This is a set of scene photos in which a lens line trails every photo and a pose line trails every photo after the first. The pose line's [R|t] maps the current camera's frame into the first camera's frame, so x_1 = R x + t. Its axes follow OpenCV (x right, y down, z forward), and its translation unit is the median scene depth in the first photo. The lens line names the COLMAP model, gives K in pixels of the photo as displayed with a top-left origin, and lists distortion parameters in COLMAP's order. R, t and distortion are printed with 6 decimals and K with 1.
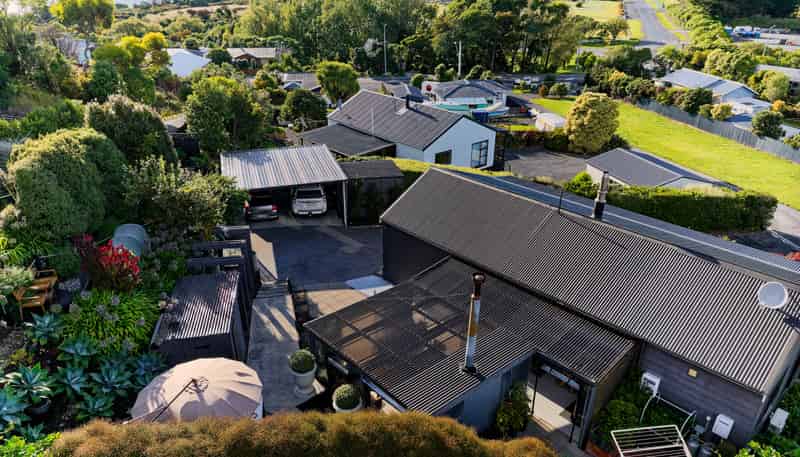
lens RADIAL K [[521.5, 0, 407.8], [0, 521.5, 206.1], [0, 0, 1]] dist [-0.004136, -0.001874]
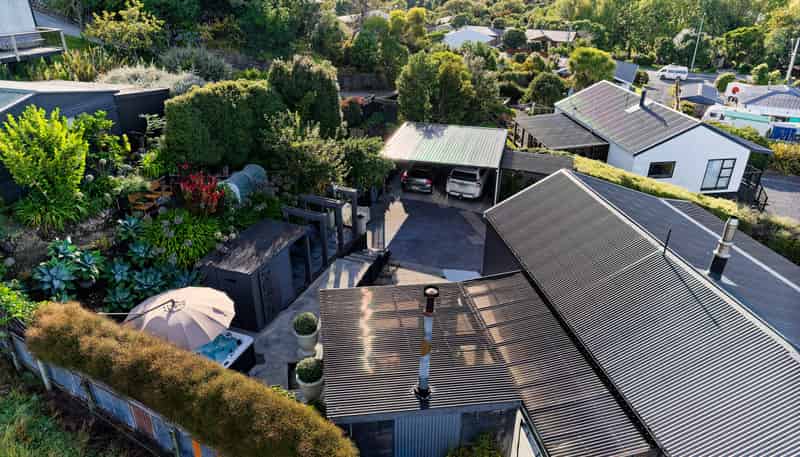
lens RADIAL K [[521.5, 0, 407.8], [0, 521.5, 206.1], [0, 0, 1]] dist [-0.004136, -0.001874]
pose [[0.846545, 0.222796, -0.483450, 0.140769], [-0.208942, 0.974385, 0.083174, -0.018671], [0.489597, 0.030603, 0.871412, 0.066782]]
